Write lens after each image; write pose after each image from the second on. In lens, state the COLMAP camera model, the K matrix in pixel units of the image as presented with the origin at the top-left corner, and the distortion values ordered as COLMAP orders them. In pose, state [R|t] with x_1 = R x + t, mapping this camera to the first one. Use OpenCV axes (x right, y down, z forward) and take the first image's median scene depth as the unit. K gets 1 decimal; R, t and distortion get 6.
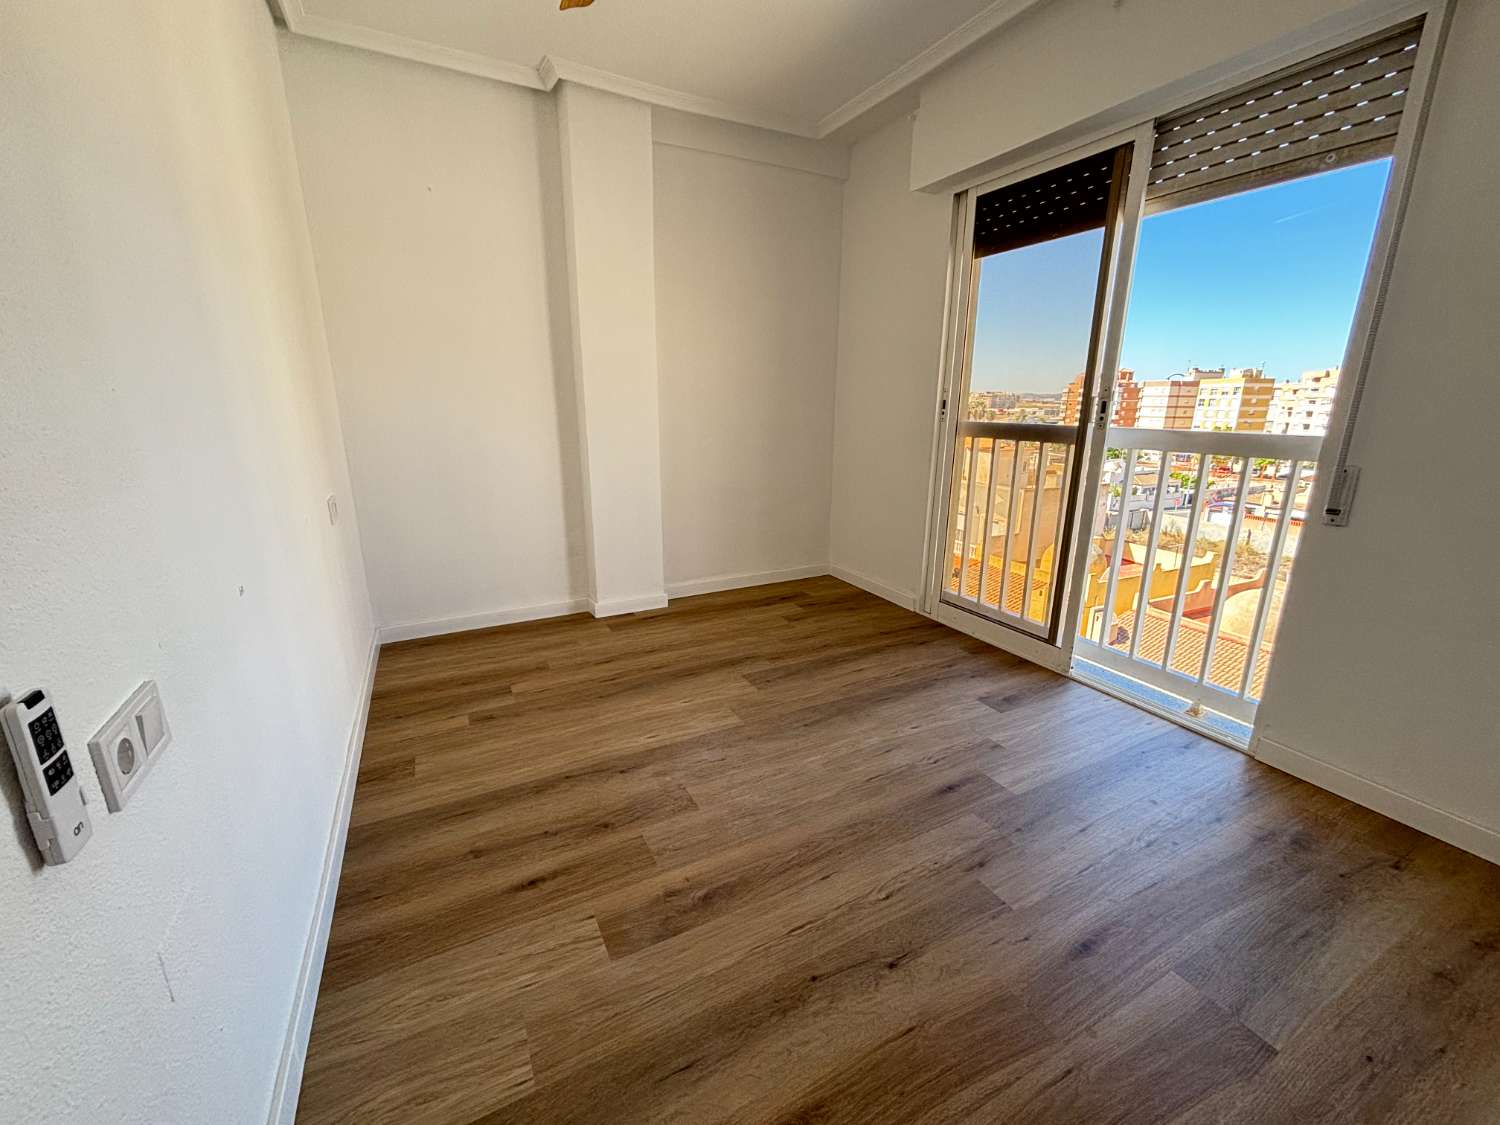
lens RADIAL K [[610.3, 0, 748.2], [0, 610.3, 561.8], [0, 0, 1]] dist [0.001228, 0.000082]
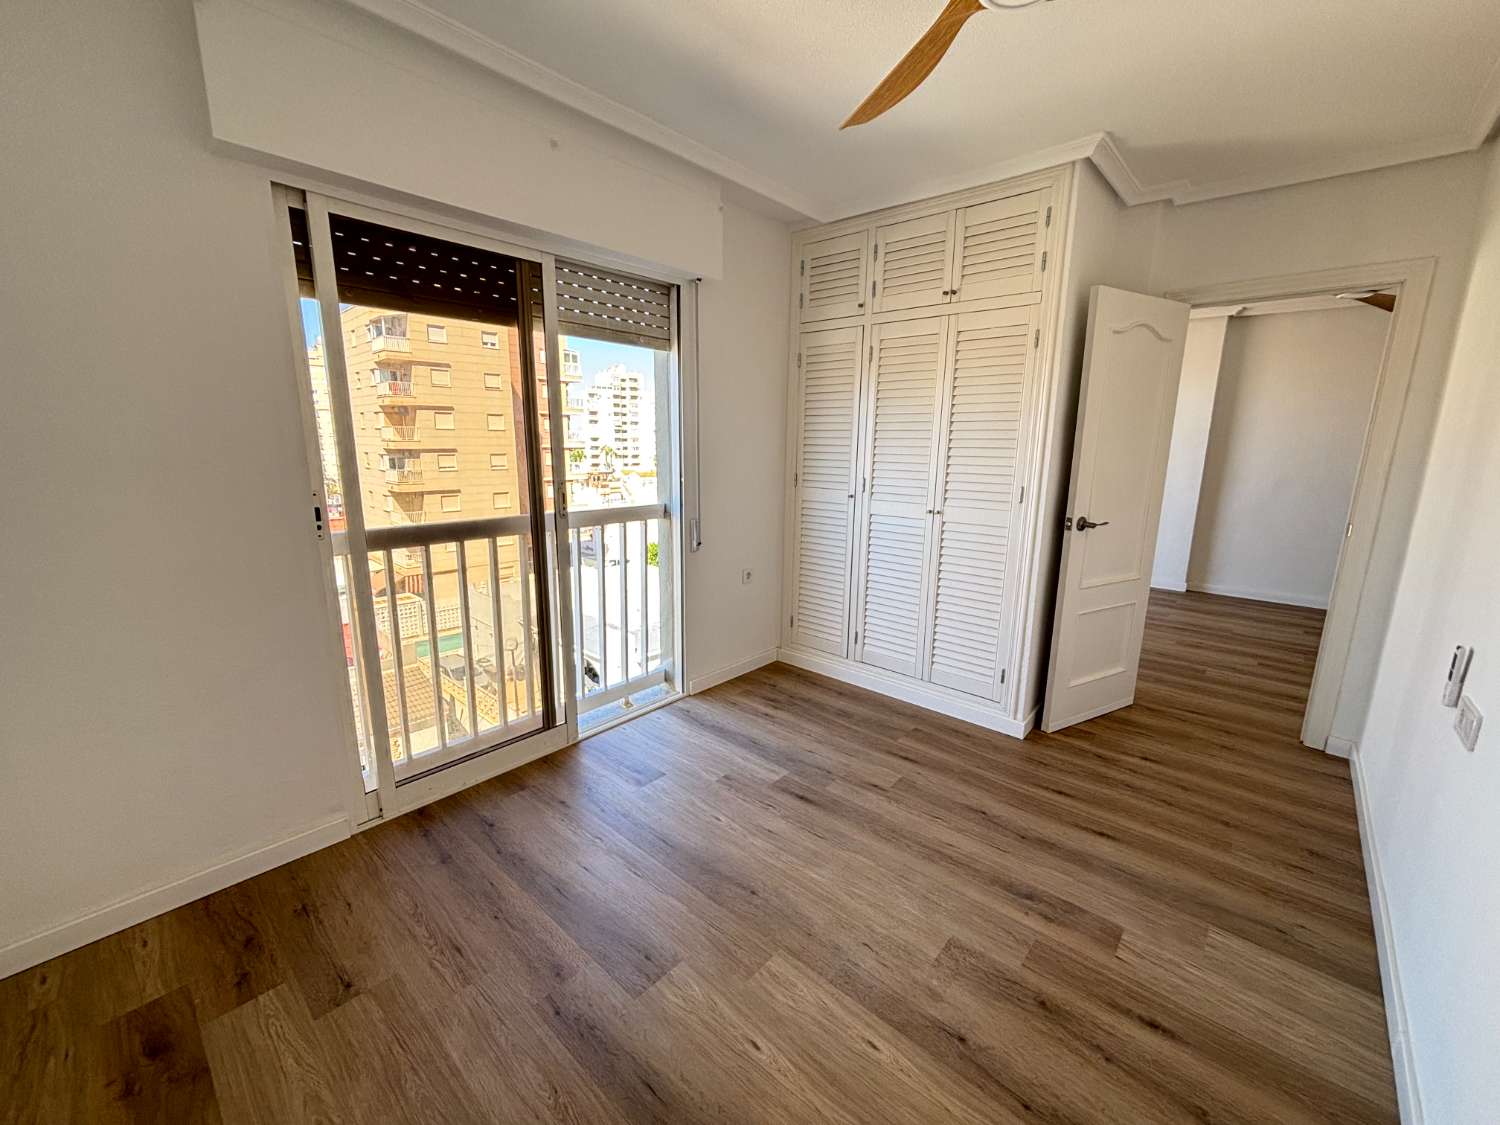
lens RADIAL K [[610.3, 0, 748.2], [0, 610.3, 561.8], [0, 0, 1]] dist [0.001228, 0.000082]
pose [[-0.354372, -0.197854, 0.913933, -0.651892], [0.226075, 0.930239, 0.289043, -0.451934], [-0.907365, 0.309046, -0.284921, 1.220213]]
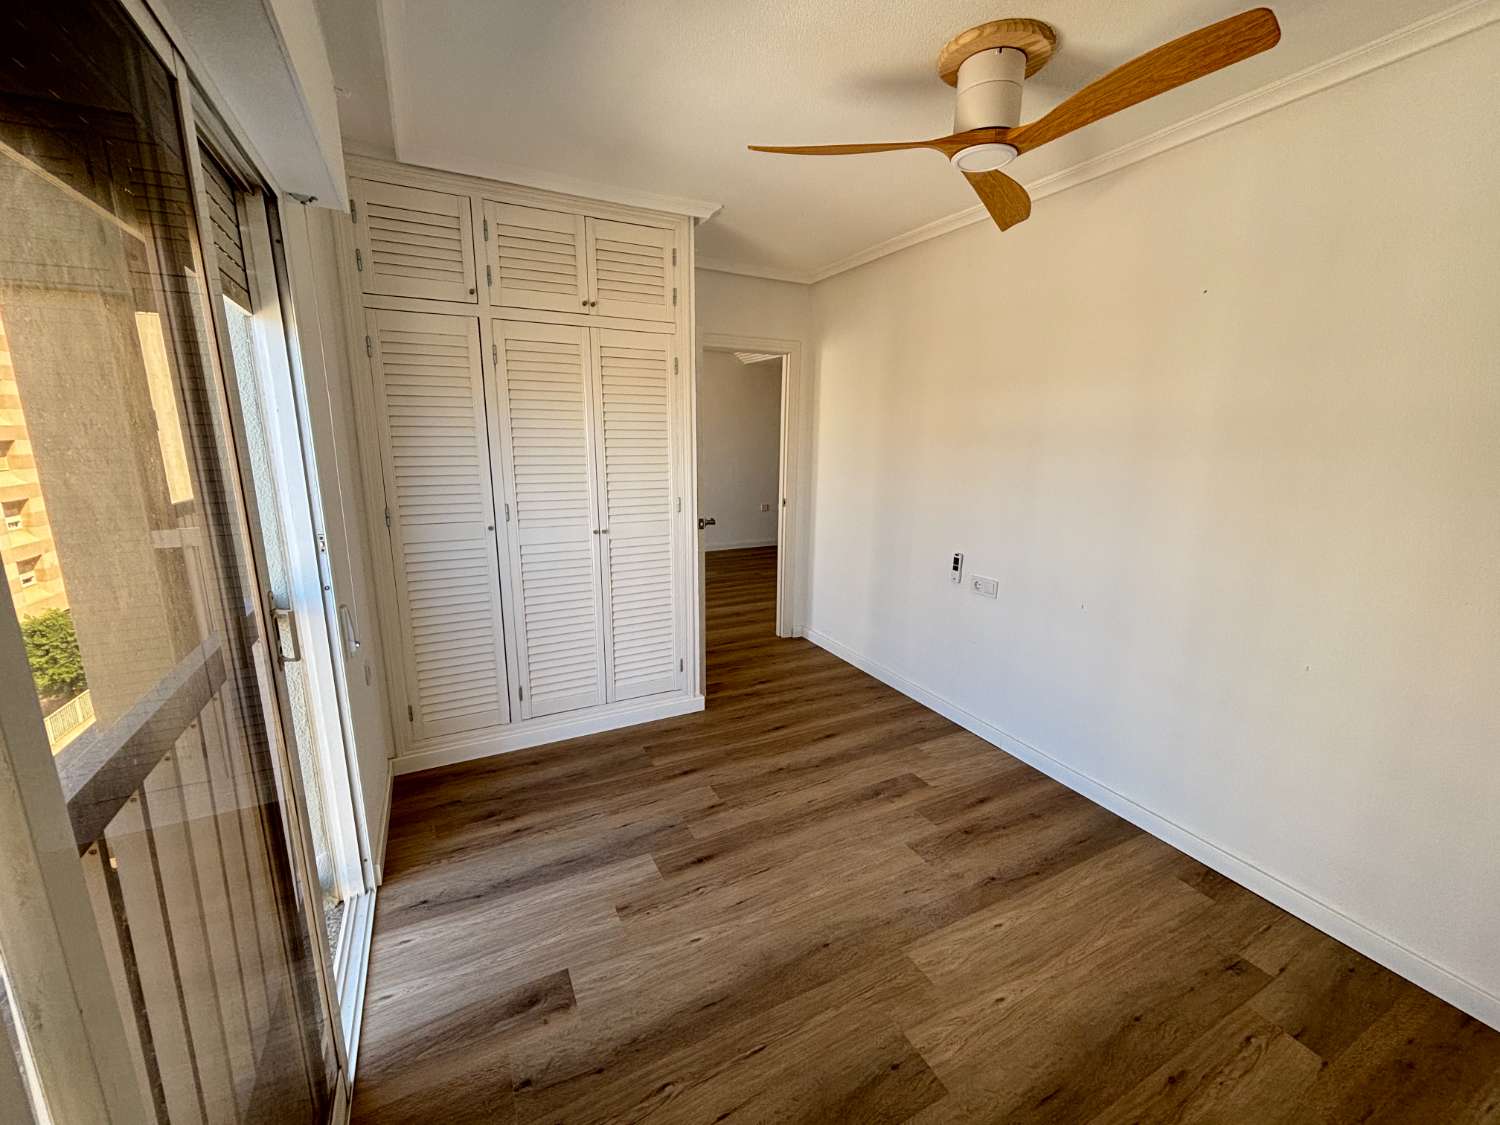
lens RADIAL K [[610.3, 0, 748.2], [0, 610.3, 561.8], [0, 0, 1]] dist [0.001228, 0.000082]
pose [[-0.999865, -0.015247, 0.006051, 0.224111], [-0.010819, 0.890232, 0.455379, -0.626760], [-0.012330, 0.455253, -0.890277, 1.654151]]
